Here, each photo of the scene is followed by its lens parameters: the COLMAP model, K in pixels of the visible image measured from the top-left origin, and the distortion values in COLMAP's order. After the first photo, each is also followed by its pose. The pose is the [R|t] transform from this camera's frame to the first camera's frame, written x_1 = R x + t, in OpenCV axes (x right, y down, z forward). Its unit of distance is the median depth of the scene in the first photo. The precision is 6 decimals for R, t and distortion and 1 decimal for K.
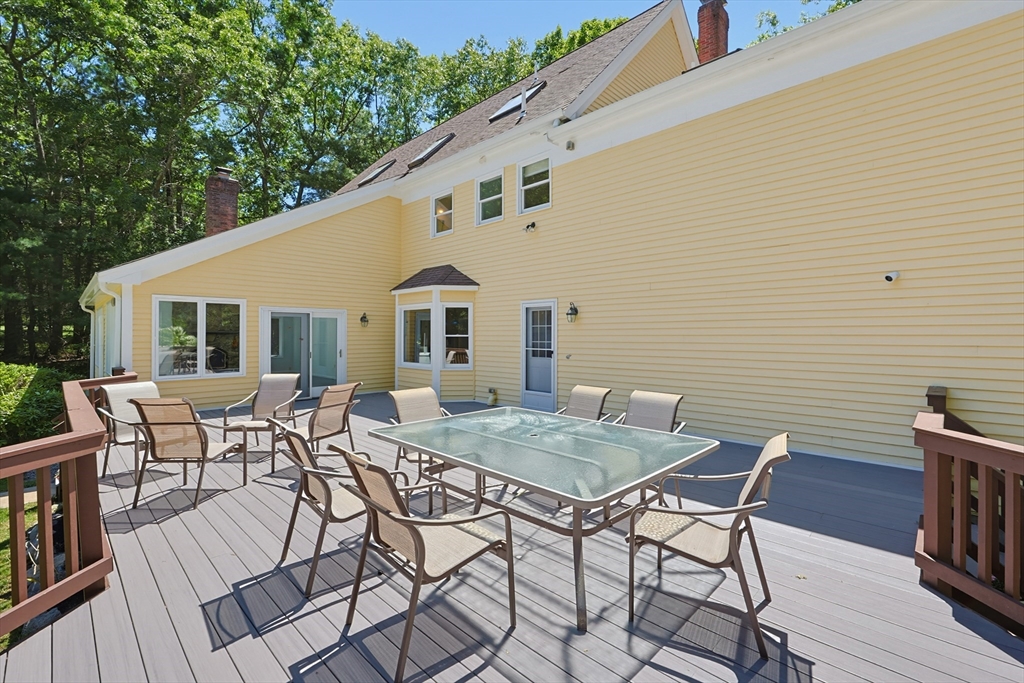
lens RADIAL K [[449.8, 0, 512.9], [0, 449.8, 331.7], [0, 0, 1]] dist [-0.000086, 0.000514]
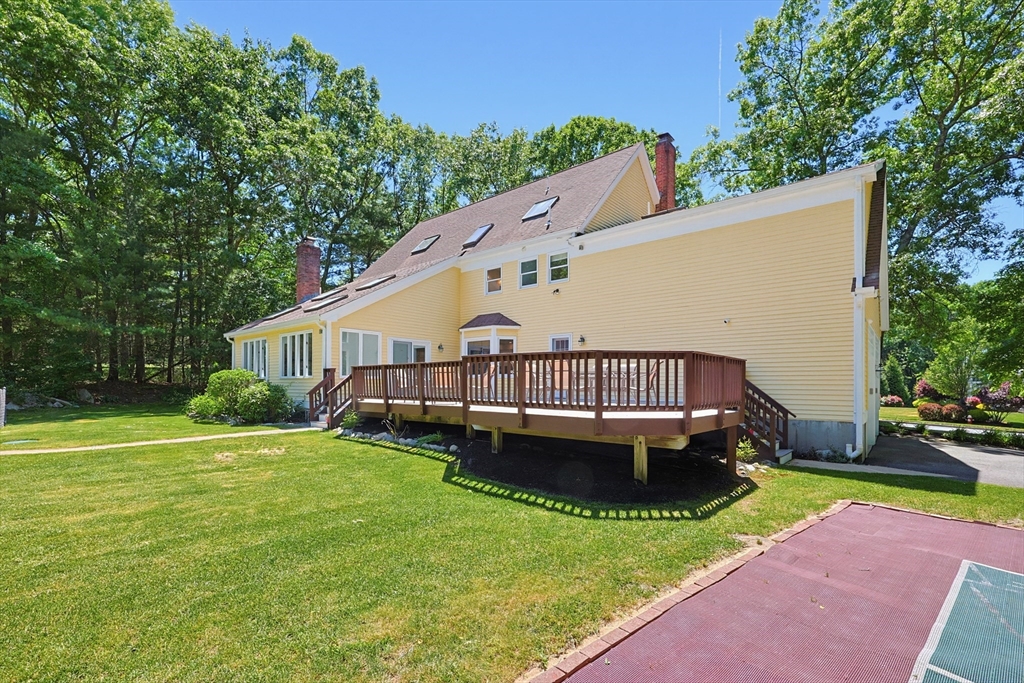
lens RADIAL K [[449.8, 0, 515.3], [0, 449.8, 384.8], [0, 0, 1]] dist [-0.000086, 0.000514]
pose [[0.997905, 0.003534, 0.064607, -0.190402], [-0.004348, 0.999913, 0.012464, 0.086697], [-0.064558, -0.012719, 0.997833, -0.600234]]
